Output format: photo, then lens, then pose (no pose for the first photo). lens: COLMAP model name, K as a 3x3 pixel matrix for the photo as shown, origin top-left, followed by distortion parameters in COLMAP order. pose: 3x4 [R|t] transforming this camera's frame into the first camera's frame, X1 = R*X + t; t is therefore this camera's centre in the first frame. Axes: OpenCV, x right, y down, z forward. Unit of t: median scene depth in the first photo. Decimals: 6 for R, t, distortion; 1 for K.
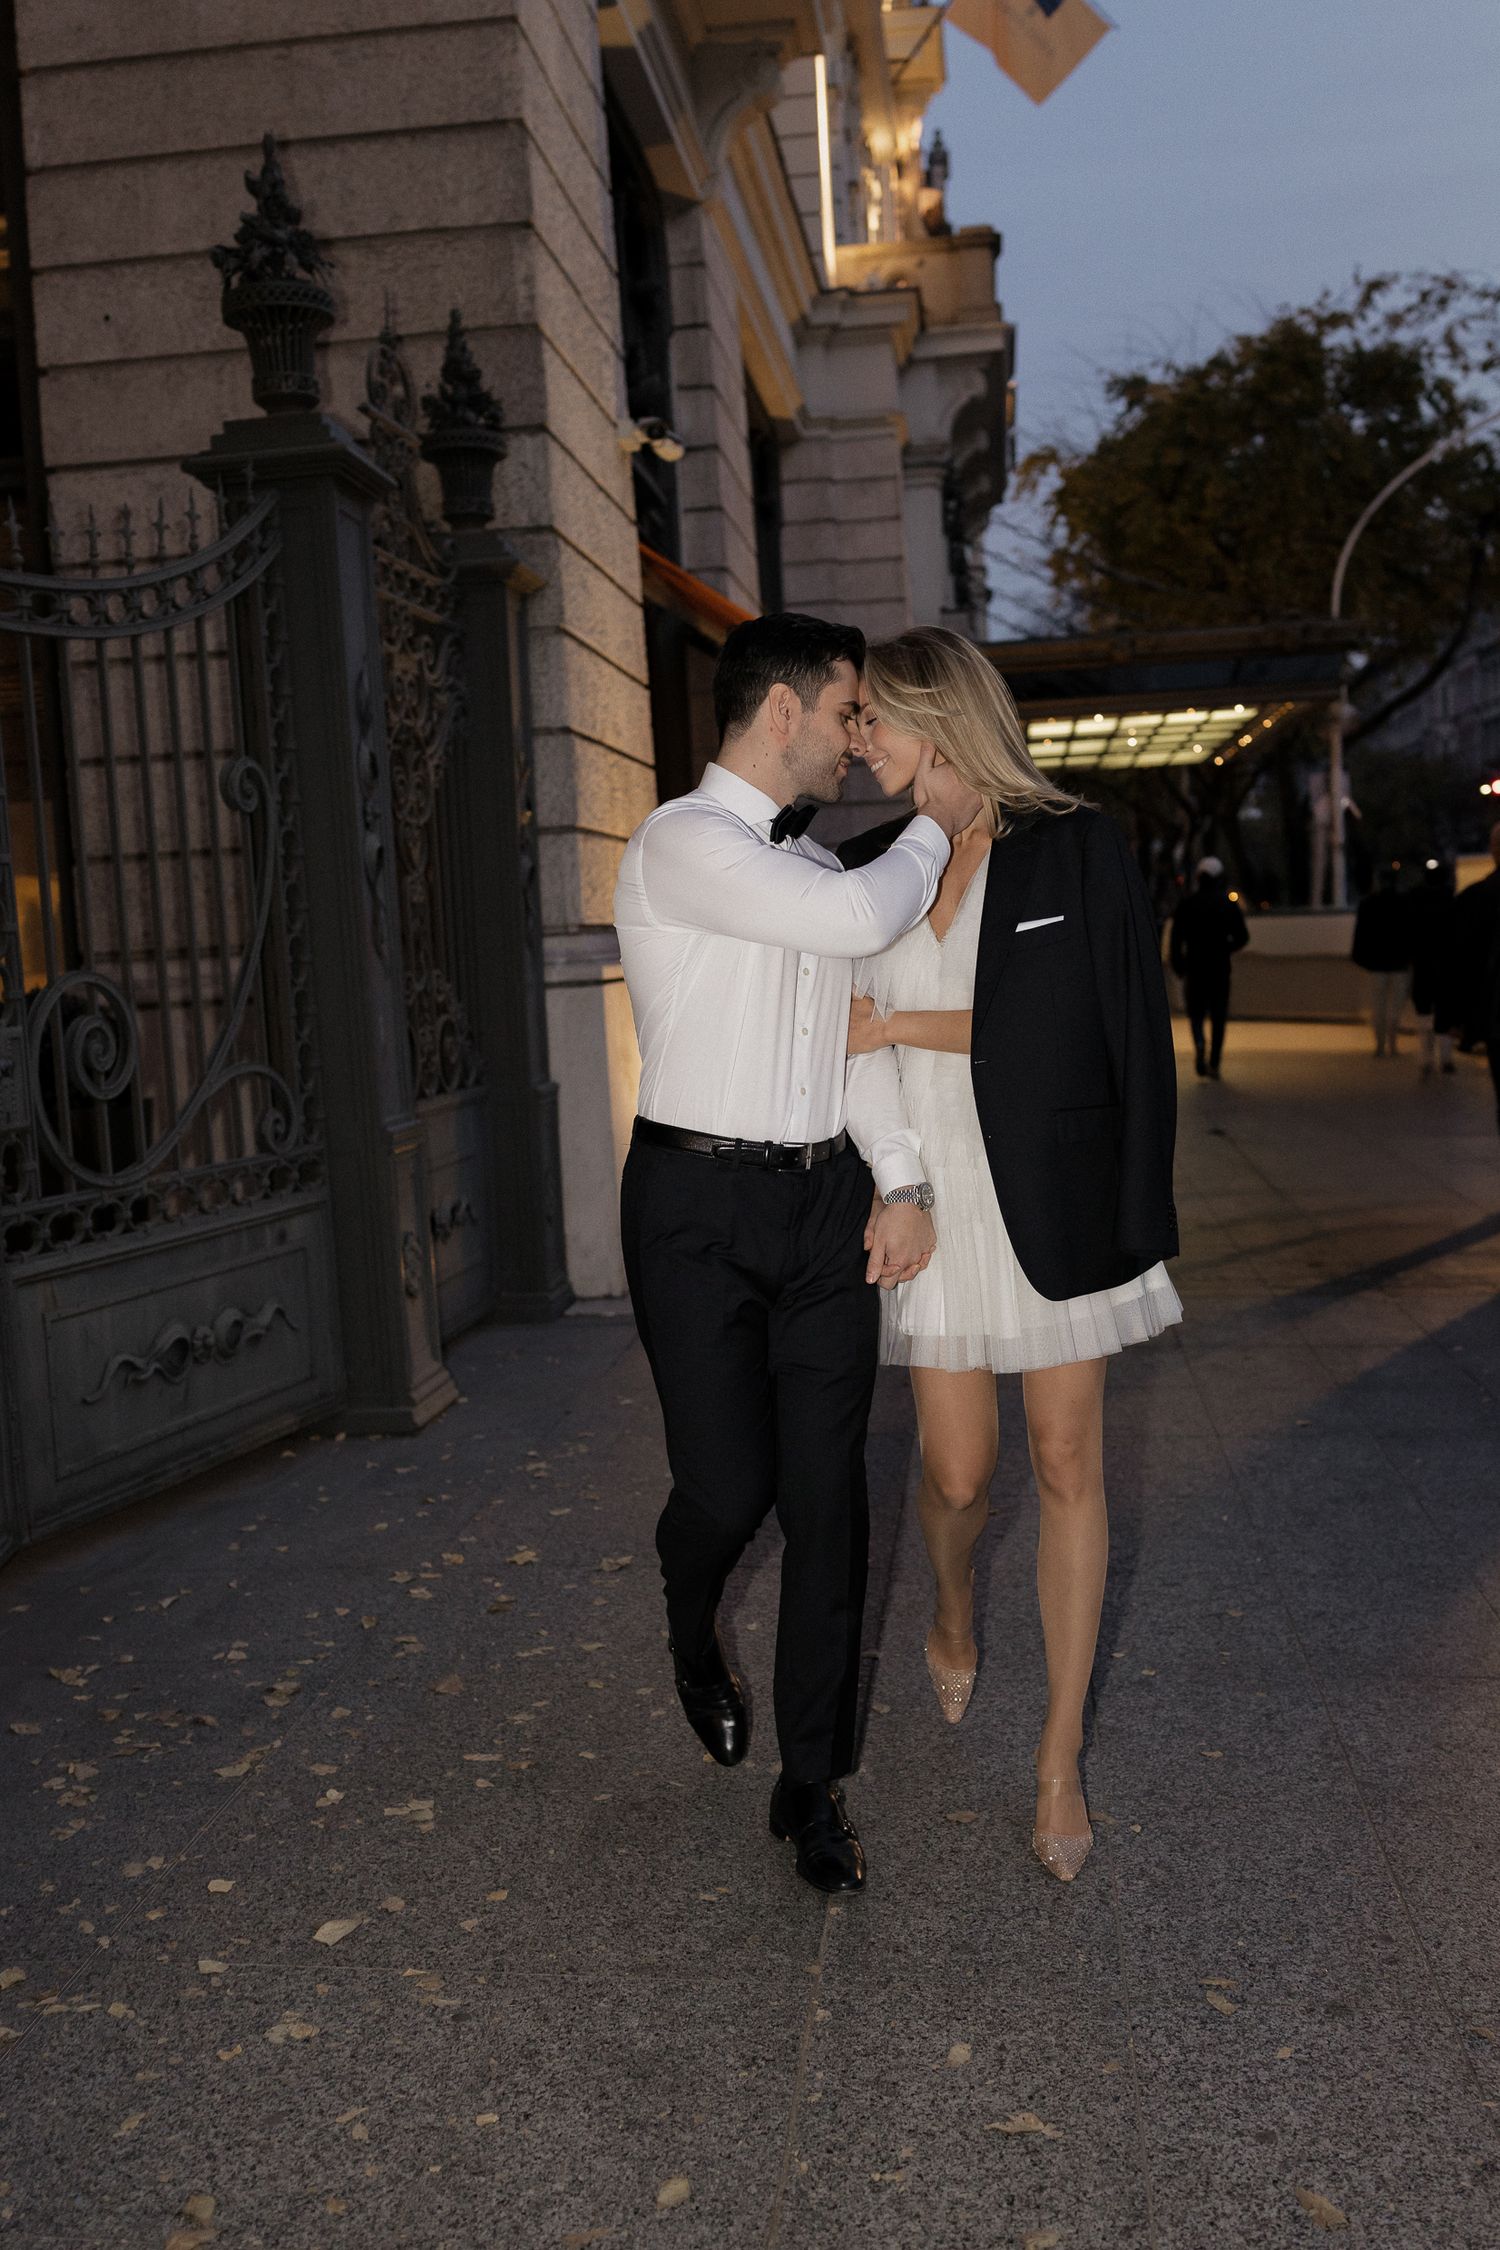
lens RADIAL K [[2135.0, 0, 753.1], [0, 2135.0, 1117.5], [0, 0, 1]] dist [0.002255, -0.010405]
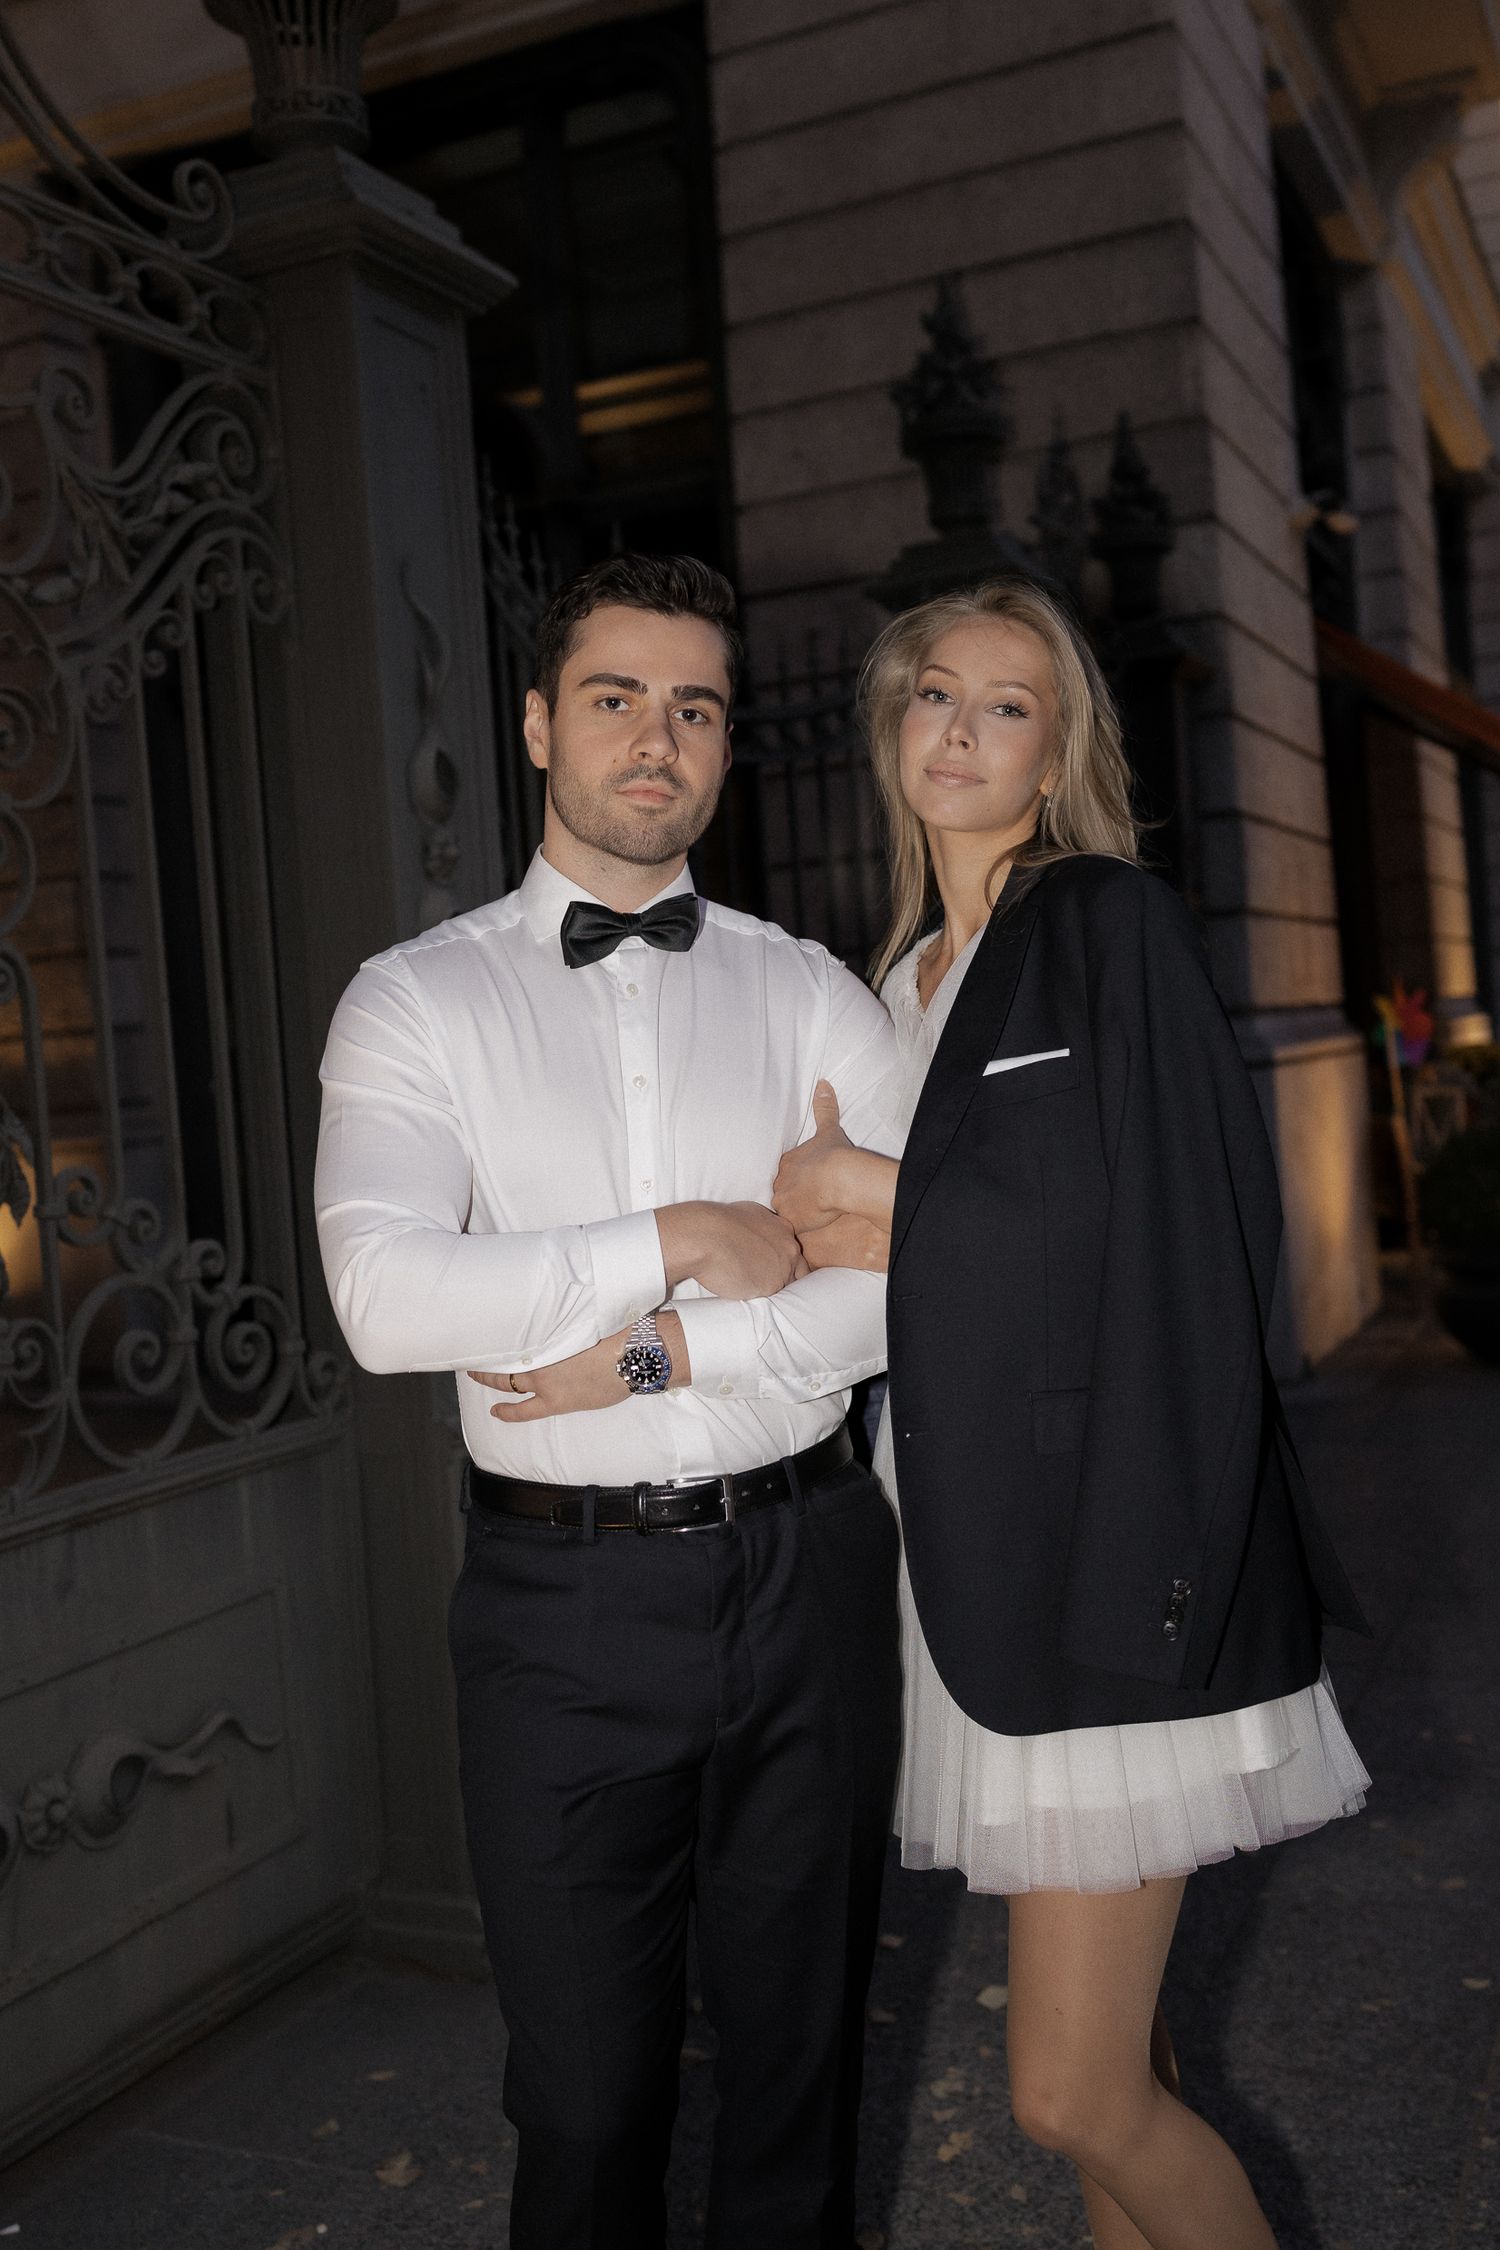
lens RADIAL K [[2135.0, 0, 753.1], [0, 2135.0, 1117.5], [0, 0, 1]] dist [0.002255, -0.010405]
pose [[0.950719, -0.007363, -0.309967, 0.005483], [-0.003039, 0.999449, -0.033063, -0.004468], [0.310039, 0.032376, 0.950172, -0.013683]]
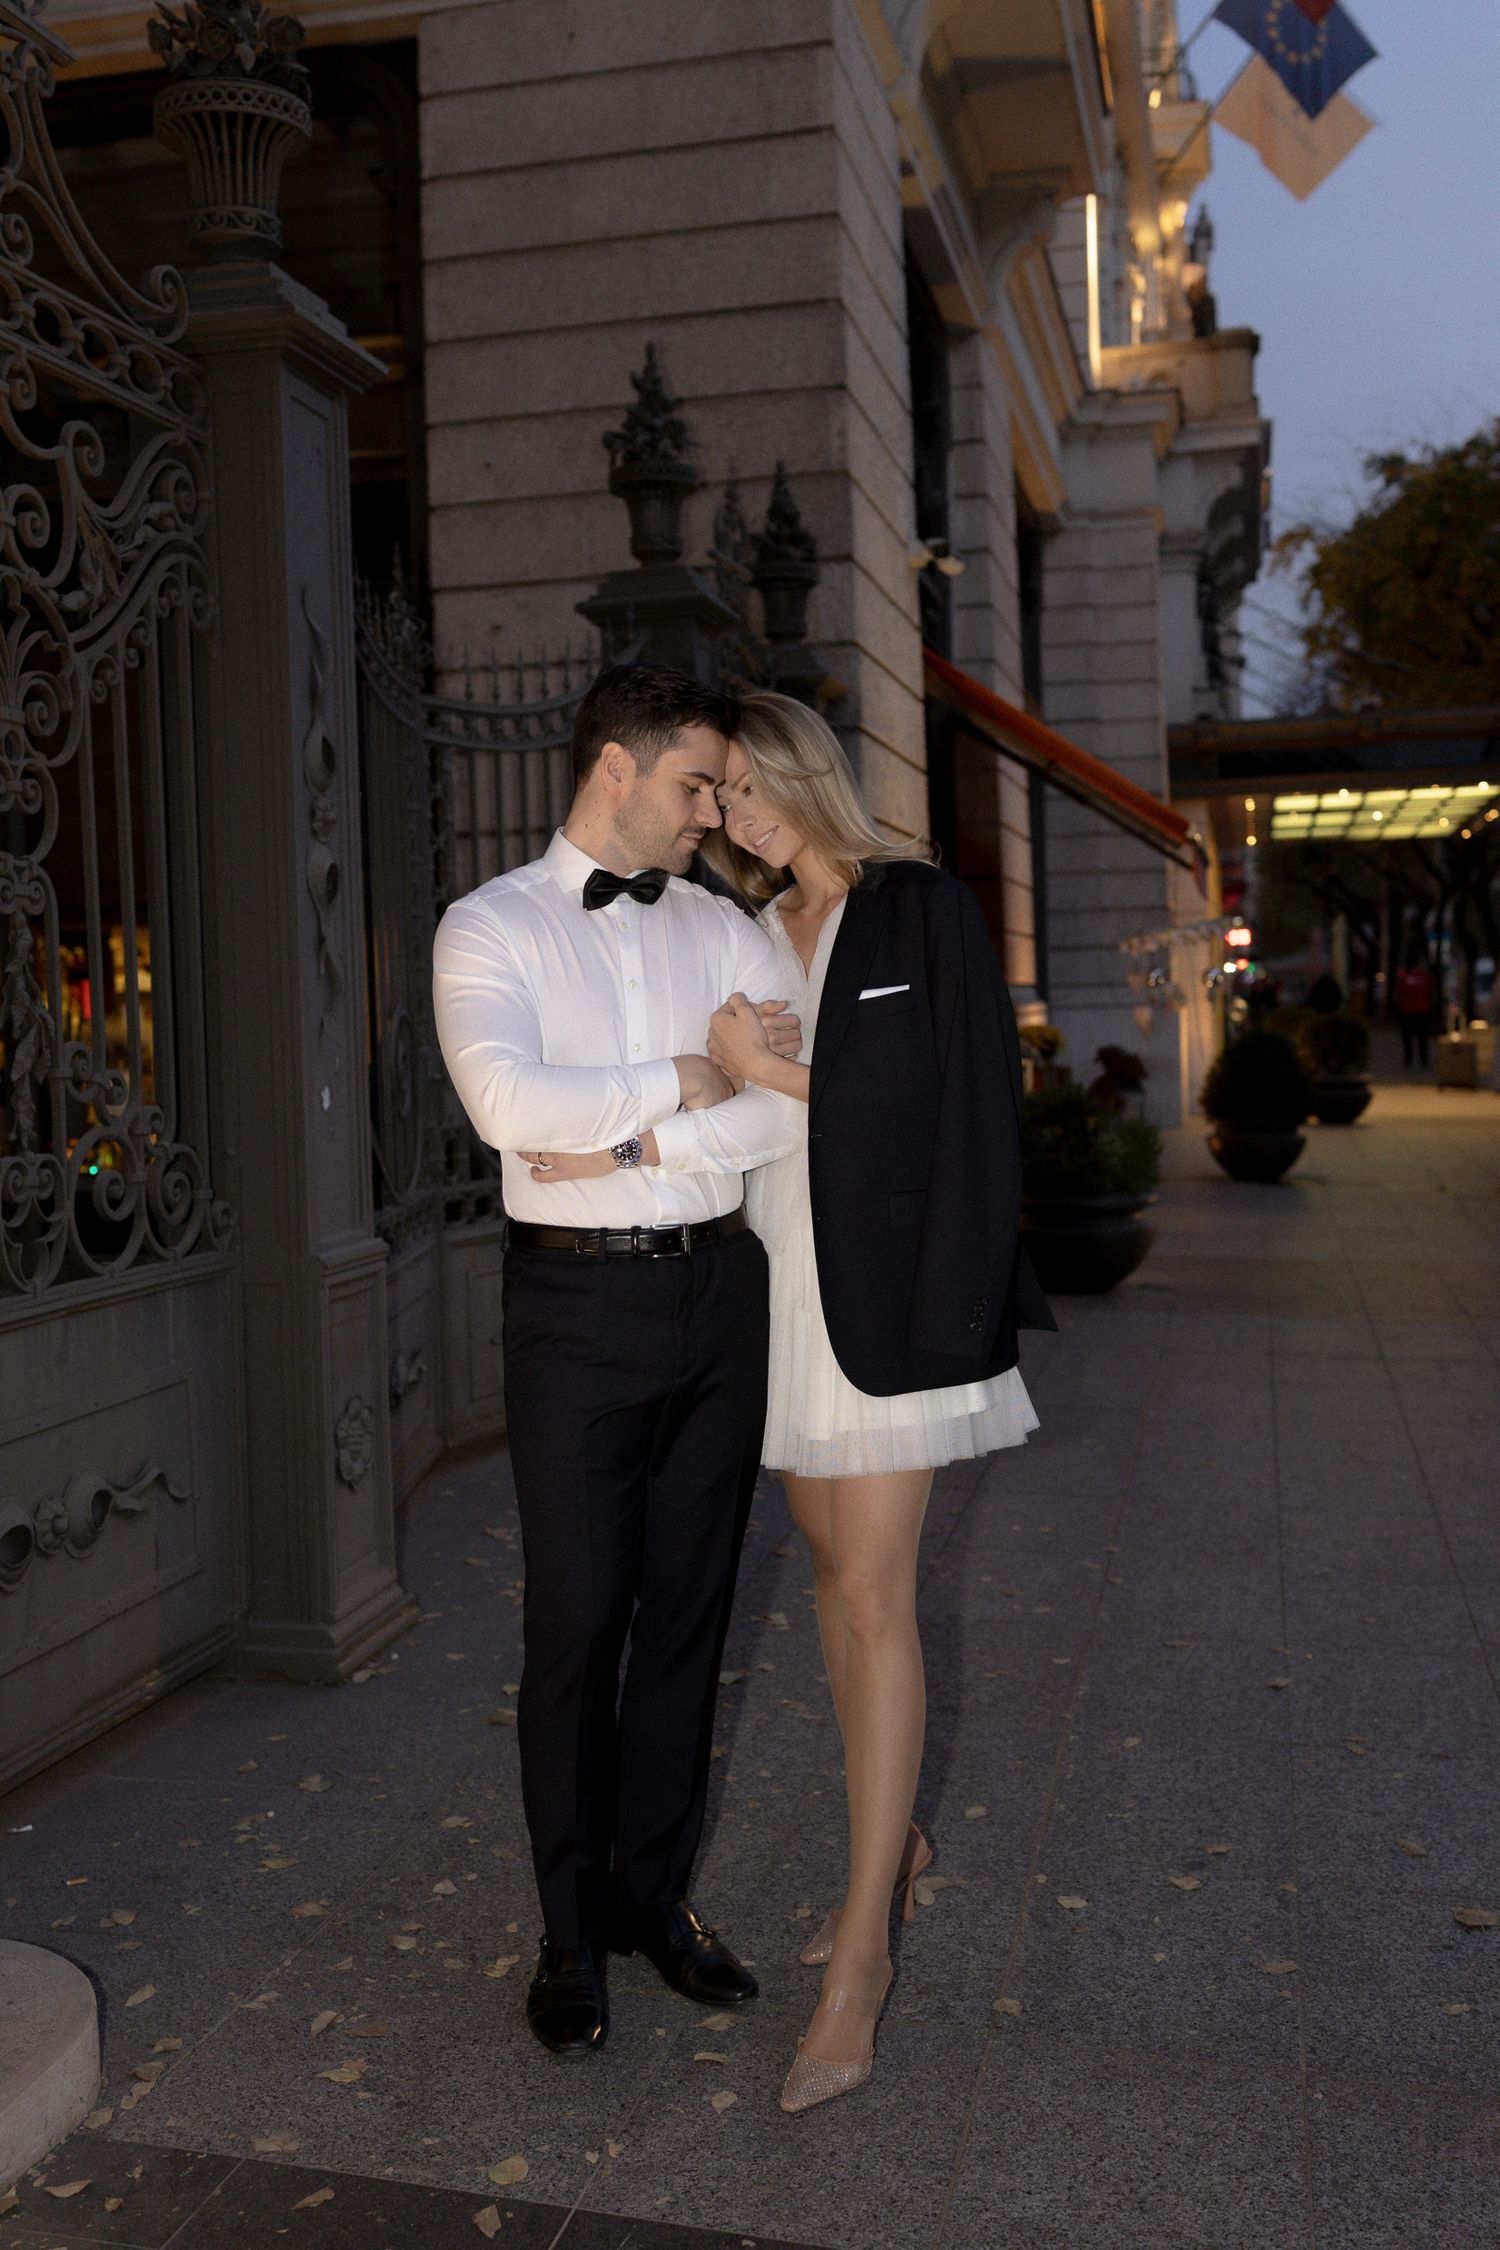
lens RADIAL K [[2135.0, 0, 753.1], [0, 2135.0, 1117.5], [0, 0, 1]] dist [0.002255, -0.010405]
pose [[0.993478, 0.030016, -0.109999, -0.010638], [-0.032909, 0.999156, -0.024576, 0.012738], [0.109168, 0.028036, 0.993628, -0.137401]]
